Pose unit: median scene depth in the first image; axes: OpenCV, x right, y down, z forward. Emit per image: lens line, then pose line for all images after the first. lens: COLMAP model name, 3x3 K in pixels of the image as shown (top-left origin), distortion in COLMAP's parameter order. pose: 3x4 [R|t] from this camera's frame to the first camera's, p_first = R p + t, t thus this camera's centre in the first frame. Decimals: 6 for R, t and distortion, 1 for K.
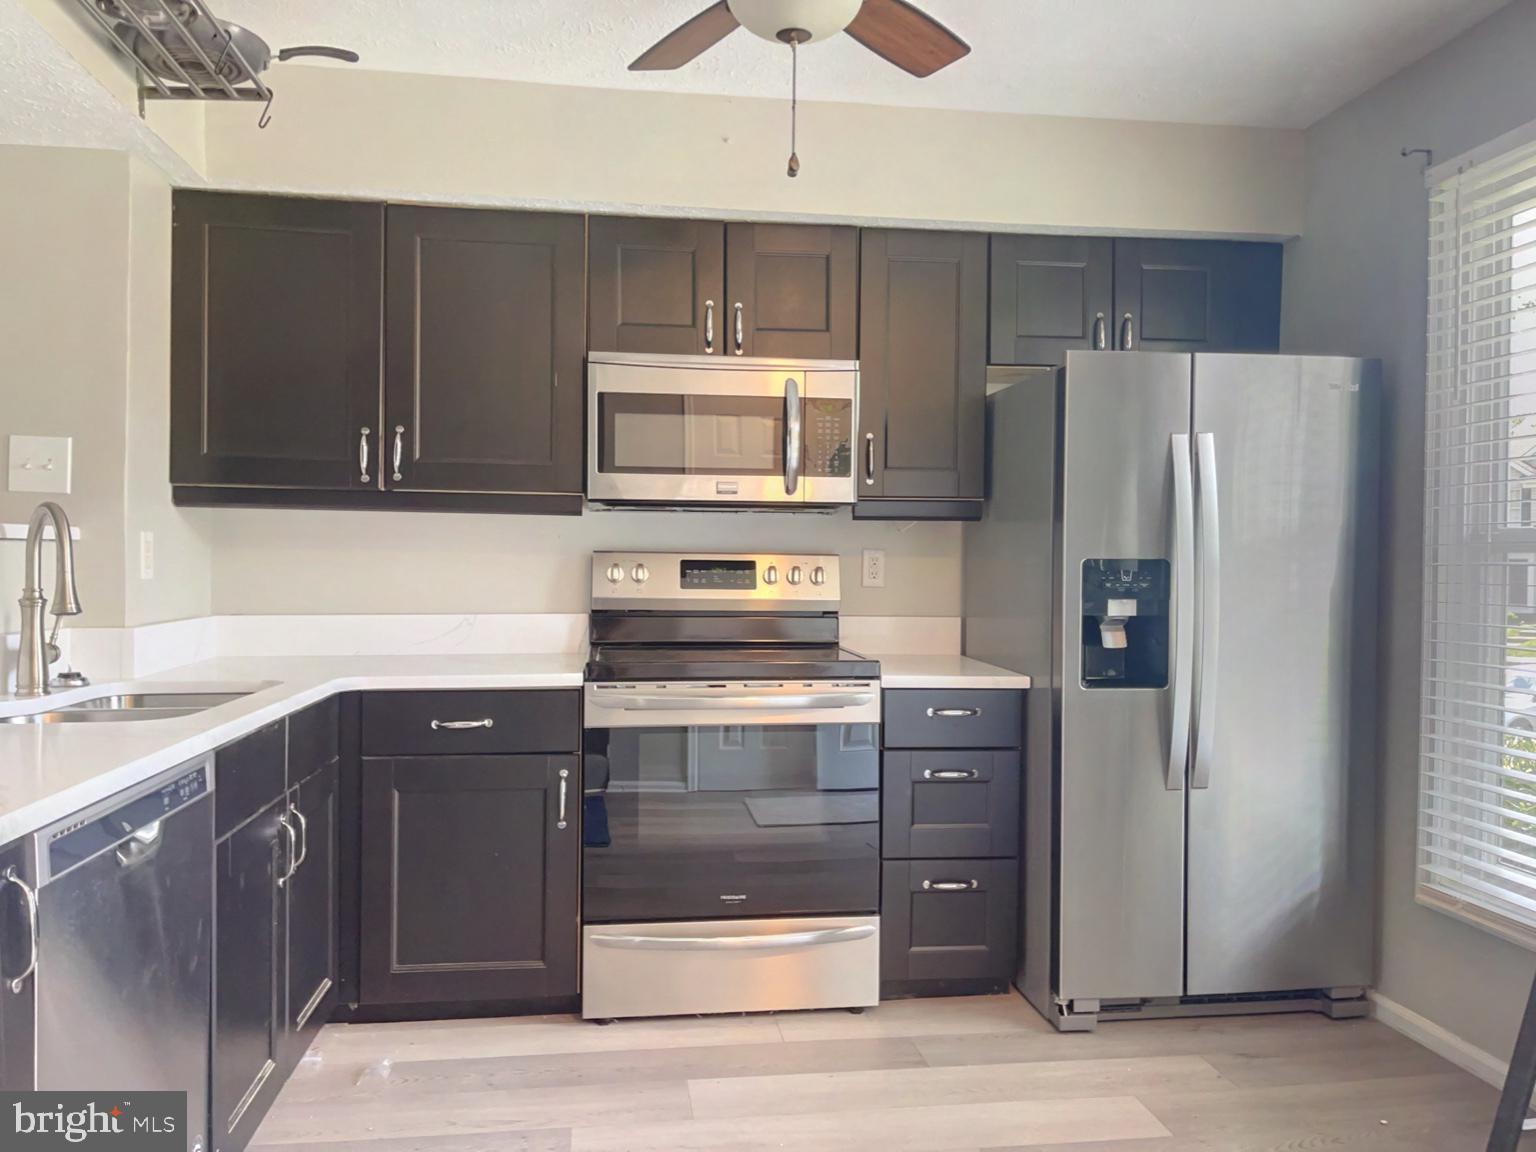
lens RADIAL K [[1147.9, 0, 768.1], [0, 1147.9, 573.0], [0, 0, 1]] dist [0.045750, -0.066396]
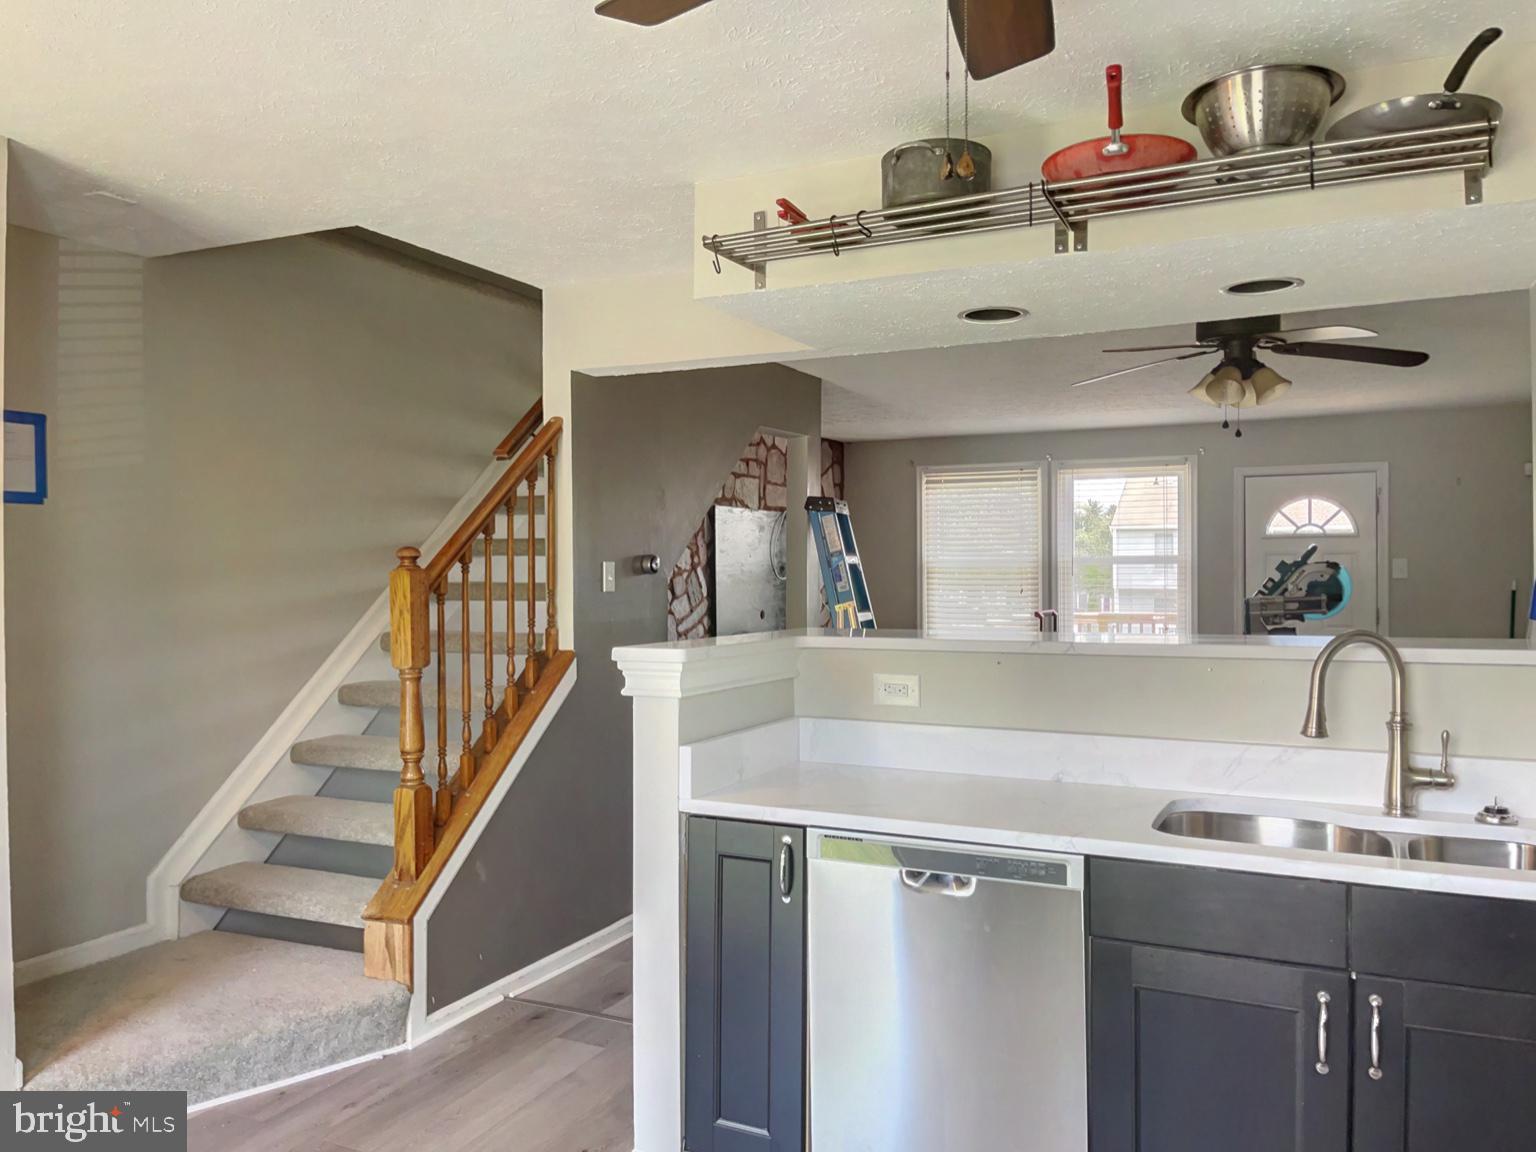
lens RADIAL K [[1147.9, 0, 770.6], [0, 1147.9, 574.2], [0, 0, 1]] dist [0.045750, -0.066396]
pose [[-0.547873, -0.005475, -0.836544, 0.437795], [-0.009494, 0.999955, -0.000326, -0.084391], [0.836508, 0.007764, -0.547900, 0.885887]]
